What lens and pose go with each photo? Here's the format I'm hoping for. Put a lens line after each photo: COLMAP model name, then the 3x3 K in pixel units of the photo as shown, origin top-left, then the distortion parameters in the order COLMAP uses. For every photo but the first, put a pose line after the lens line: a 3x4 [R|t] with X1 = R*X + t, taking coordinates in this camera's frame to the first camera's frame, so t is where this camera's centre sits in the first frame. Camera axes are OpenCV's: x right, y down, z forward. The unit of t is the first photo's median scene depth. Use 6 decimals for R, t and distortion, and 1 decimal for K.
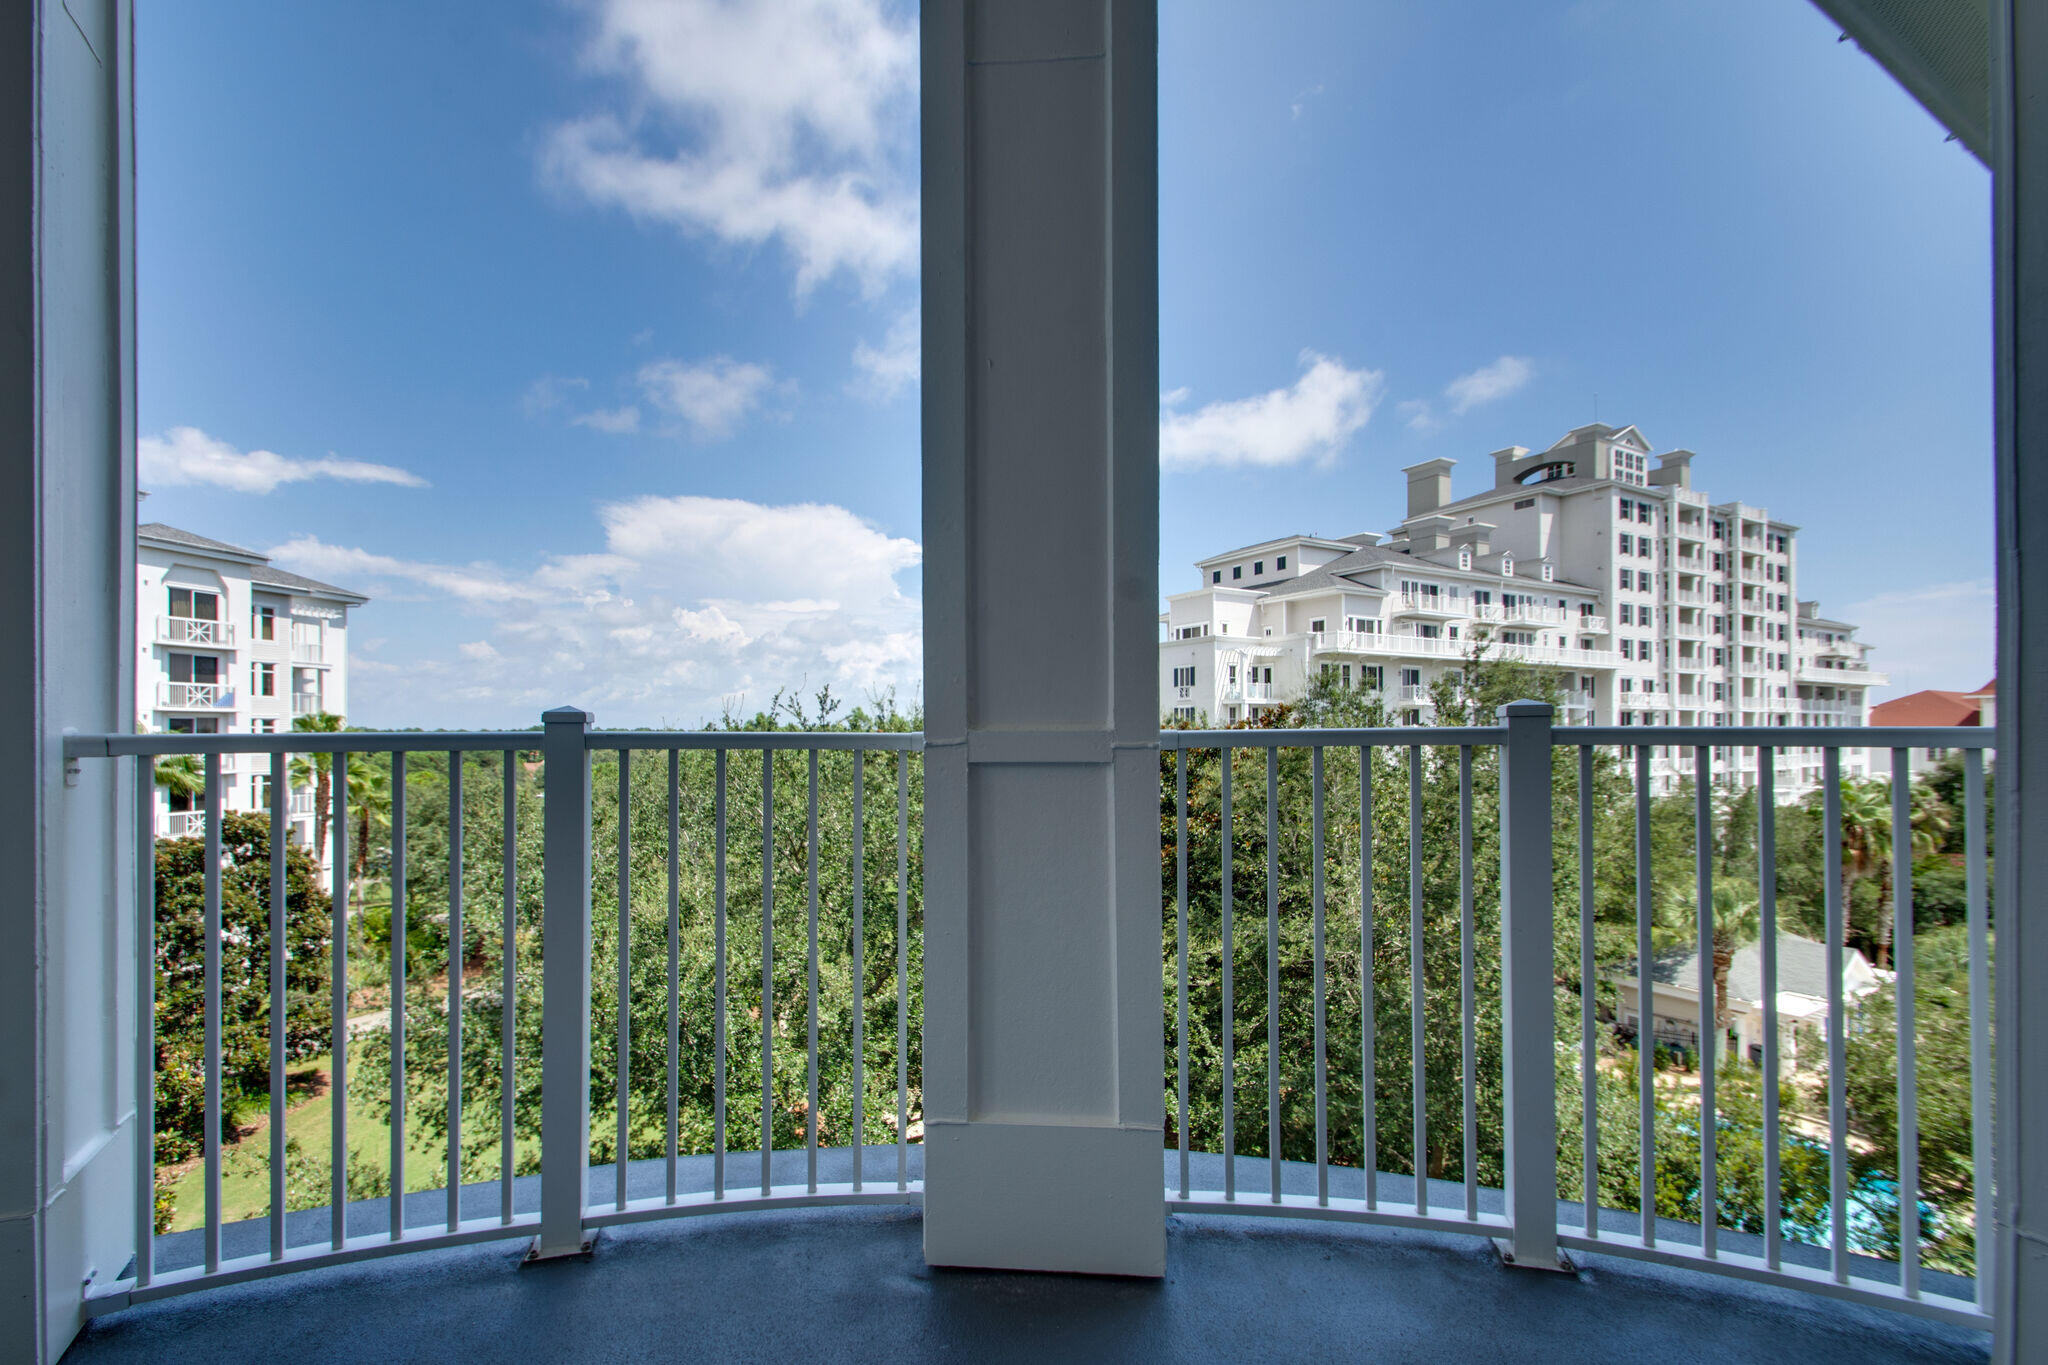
lens RADIAL K [[900.7, 0, 1012.6], [0, 900.7, 721.4], [0, 0, 1]] dist [0.022818, -0.010543]
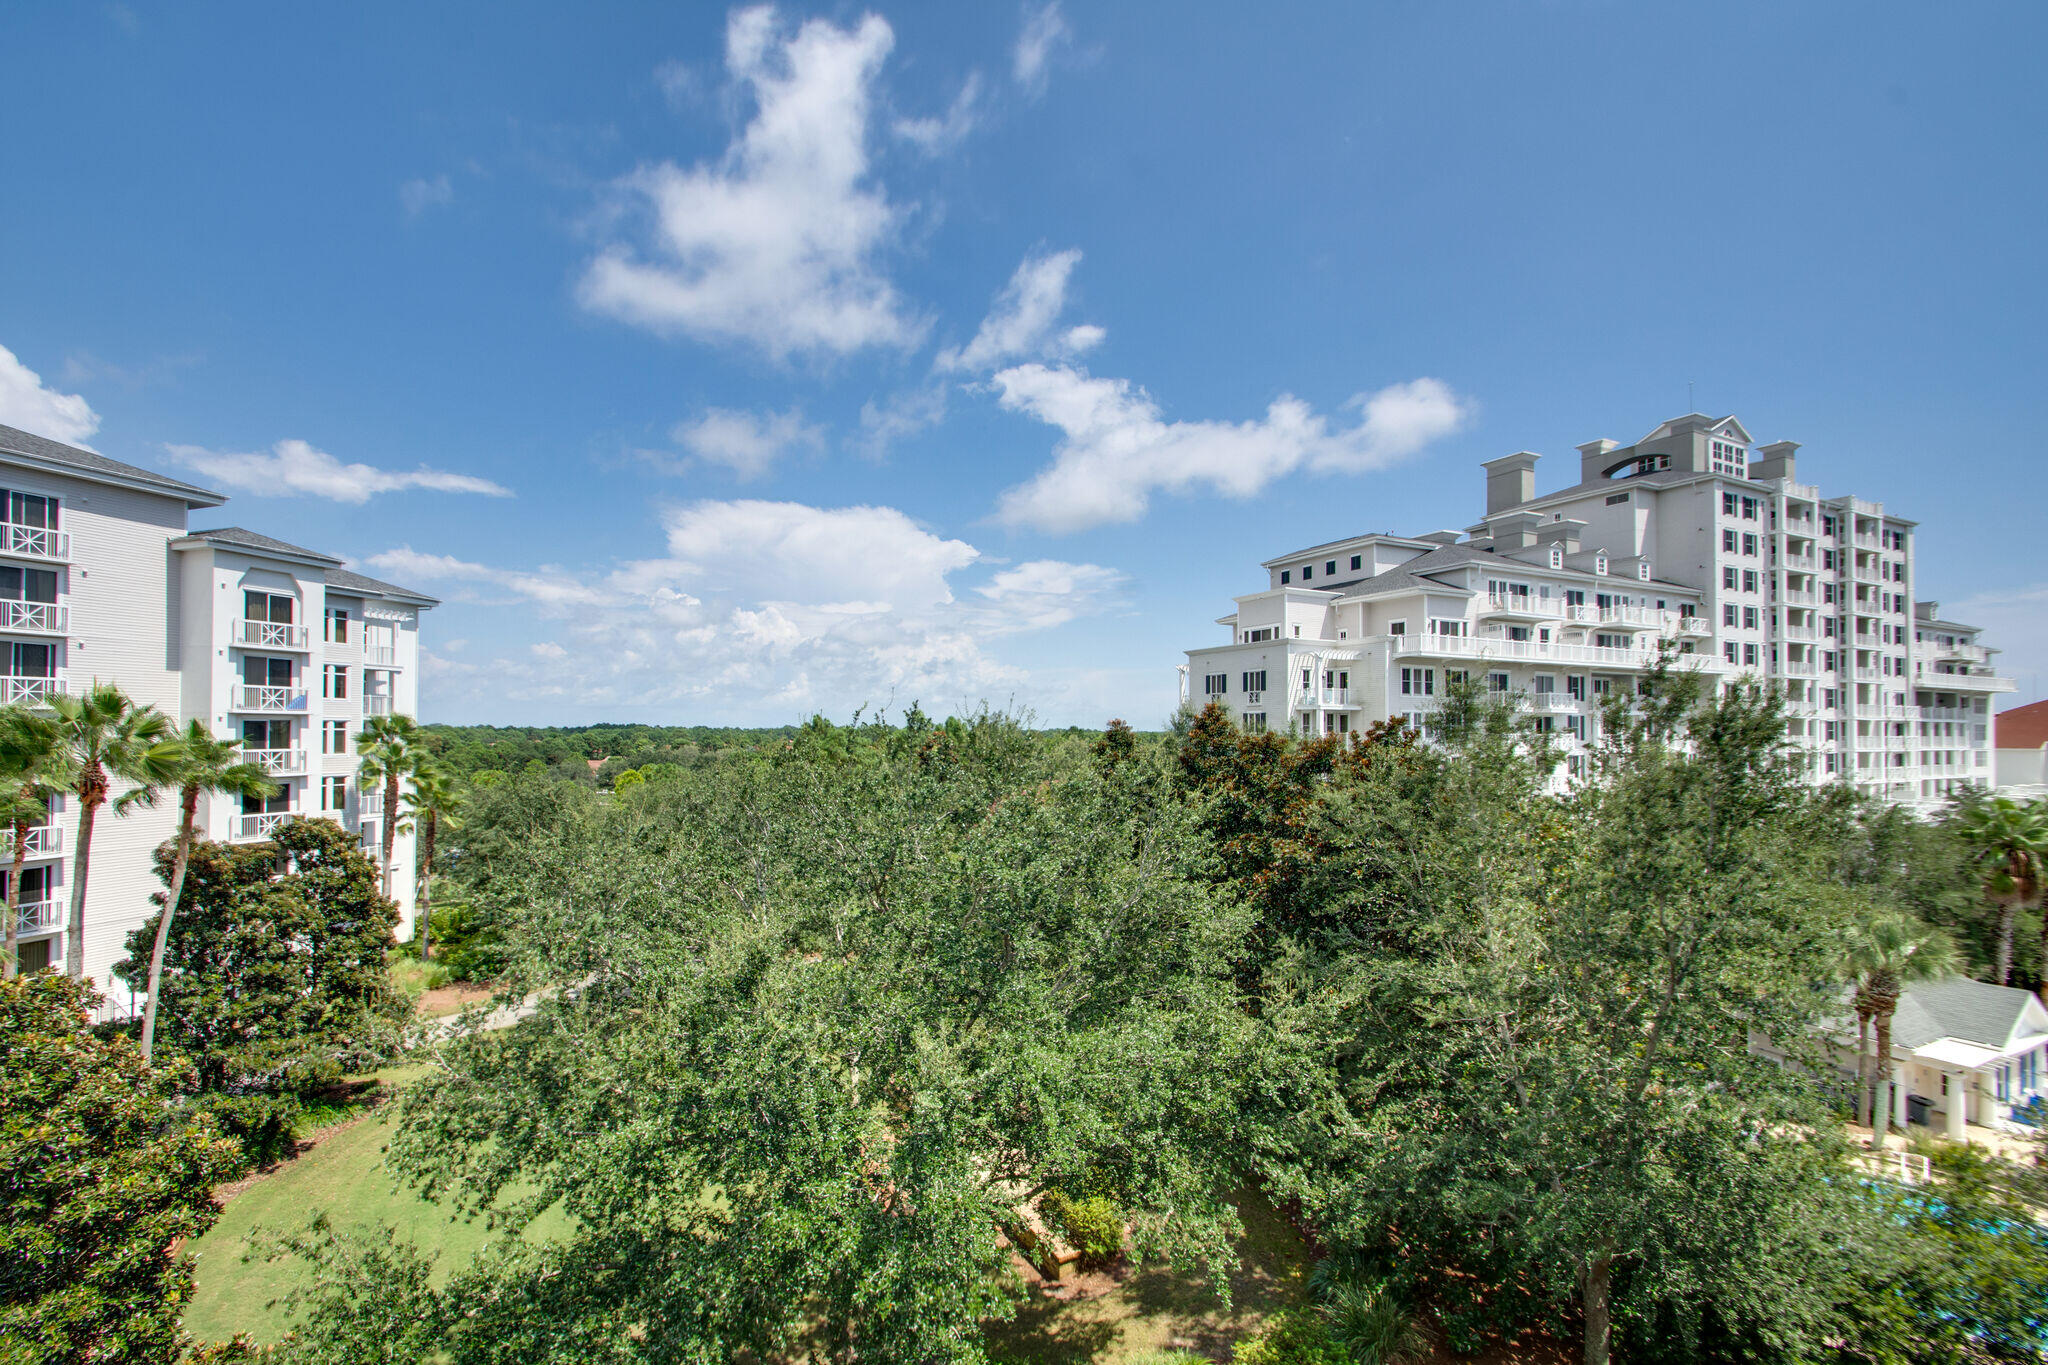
lens RADIAL K [[802.8, 0, 968.9], [0, 802.8, 695.3], [0, 0, 1]] dist [0.021529, -0.008776]
pose [[0.998343, 0.005615, -0.057272, -0.060063], [-0.006413, 0.999885, -0.013764, -0.019309], [0.057188, 0.014109, 0.998264, 0.119989]]
